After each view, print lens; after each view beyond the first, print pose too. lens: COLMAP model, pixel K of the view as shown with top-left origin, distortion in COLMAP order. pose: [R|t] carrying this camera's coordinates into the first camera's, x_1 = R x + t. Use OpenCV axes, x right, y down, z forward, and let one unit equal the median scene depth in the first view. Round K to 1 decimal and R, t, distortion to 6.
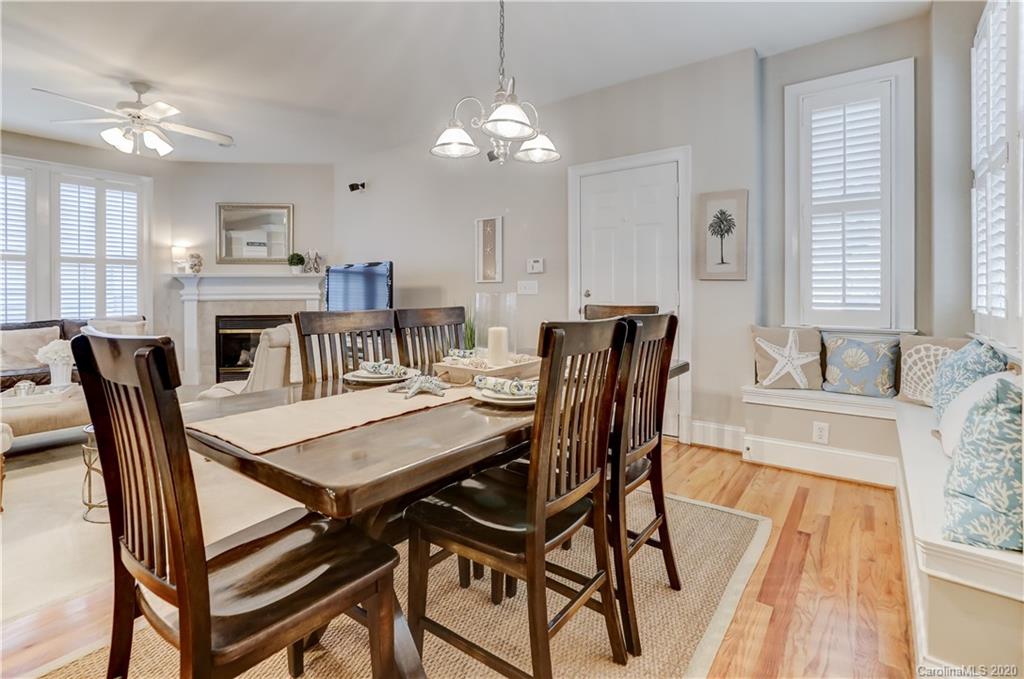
lens RADIAL K [[499.6, 0, 518.6], [0, 499.6, 290.7], [0, 0, 1]] dist [-0.010807, 0.006290]
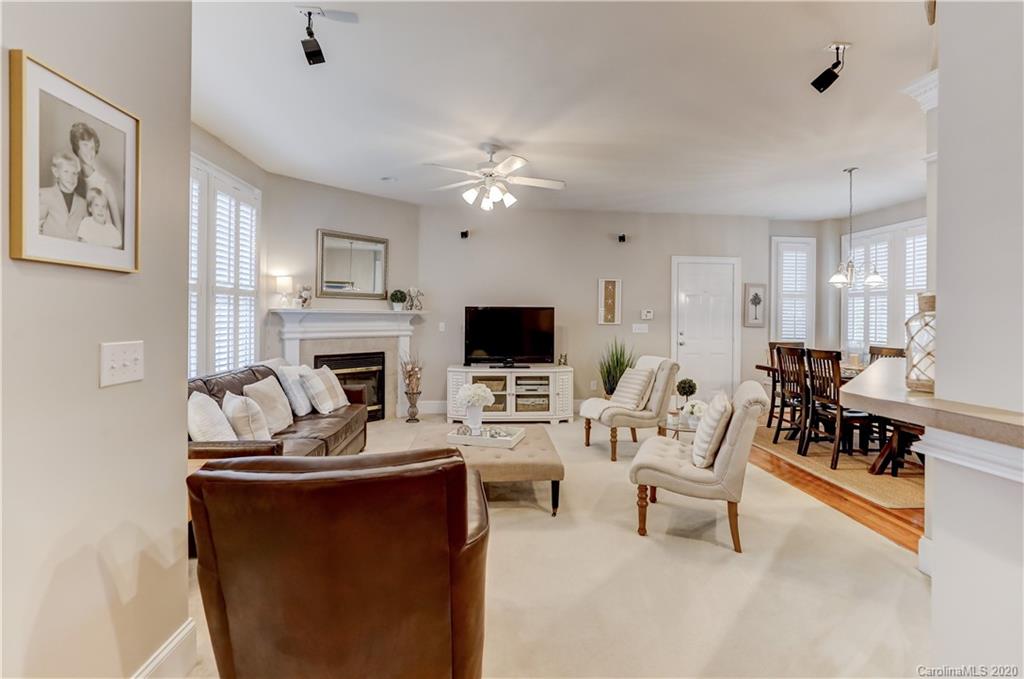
lens RADIAL K [[485.3, 0, 533.7], [0, 485.3, 312.3], [0, 0, 1]] dist [-0.003140, 0.000439]
pose [[0.724693, 0.021463, 0.688738, -0.948169], [-0.018227, 0.999762, -0.011977, -0.024547], [-0.688831, -0.003874, 0.724911, 0.111113]]
